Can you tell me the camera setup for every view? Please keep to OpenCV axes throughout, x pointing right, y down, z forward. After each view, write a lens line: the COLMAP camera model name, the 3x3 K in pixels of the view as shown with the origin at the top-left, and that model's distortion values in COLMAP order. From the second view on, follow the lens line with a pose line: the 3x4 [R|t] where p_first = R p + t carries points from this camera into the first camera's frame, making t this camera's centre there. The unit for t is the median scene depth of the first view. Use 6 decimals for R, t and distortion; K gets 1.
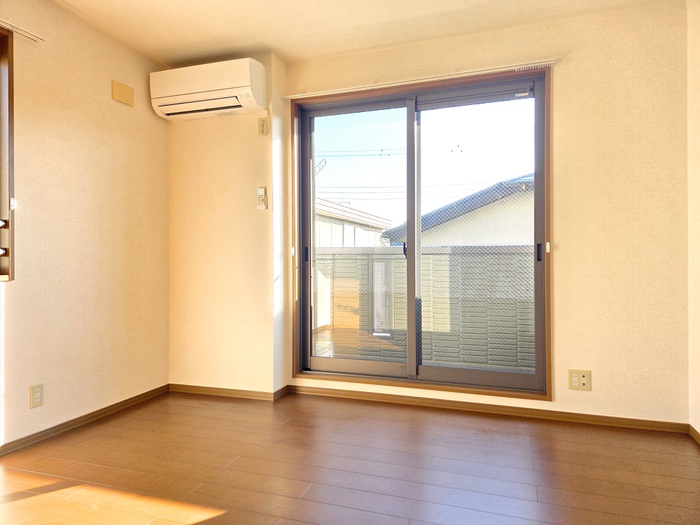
lens RADIAL K [[478.7, 0, 351.5], [0, 478.7, 260.3], [0, 0, 1]] dist [0.063835, -0.048589]
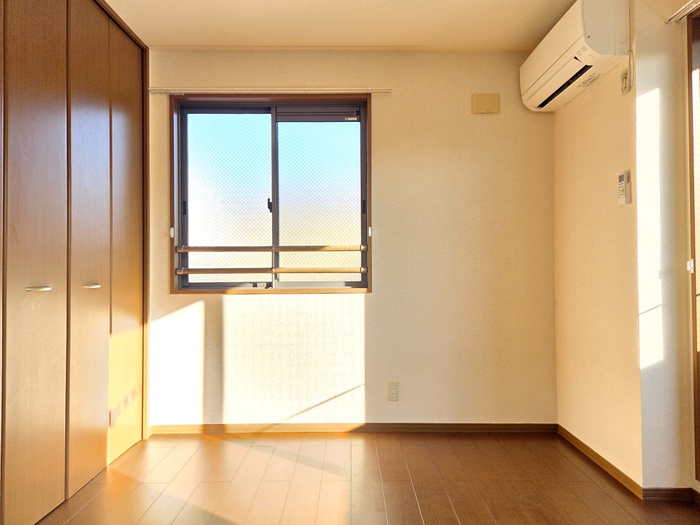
lens RADIAL K [[478.7, 0, 340.0], [0, 478.7, 257.6], [0, 0, 1]] dist [0.063835, -0.048589]
pose [[0.297121, -0.015111, -0.954720, 0.341613], [0.003259, 0.999885, -0.014812, -0.022843], [0.954834, 0.001289, 0.297136, 0.419763]]
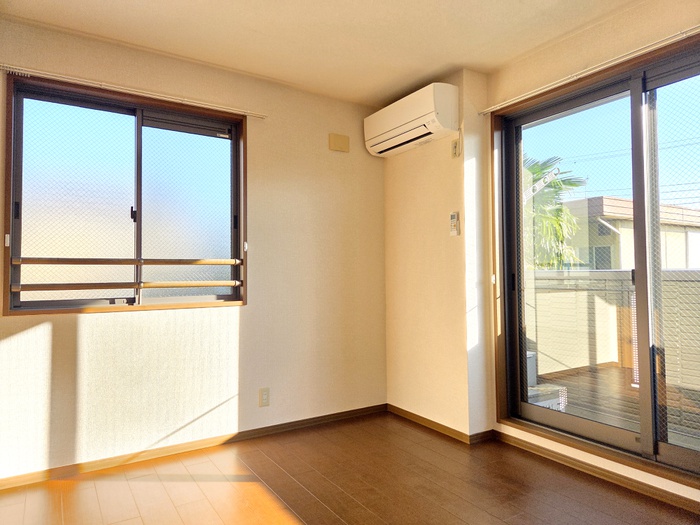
lens RADIAL K [[478.7, 0, 345.3], [0, 478.7, 256.3], [0, 0, 1]] dist [0.063835, -0.048589]
pose [[0.767287, -0.025573, -0.640794, 0.252656], [0.003568, 0.999359, -0.035611, -0.031936], [0.641294, 0.025037, 0.766887, 0.136863]]
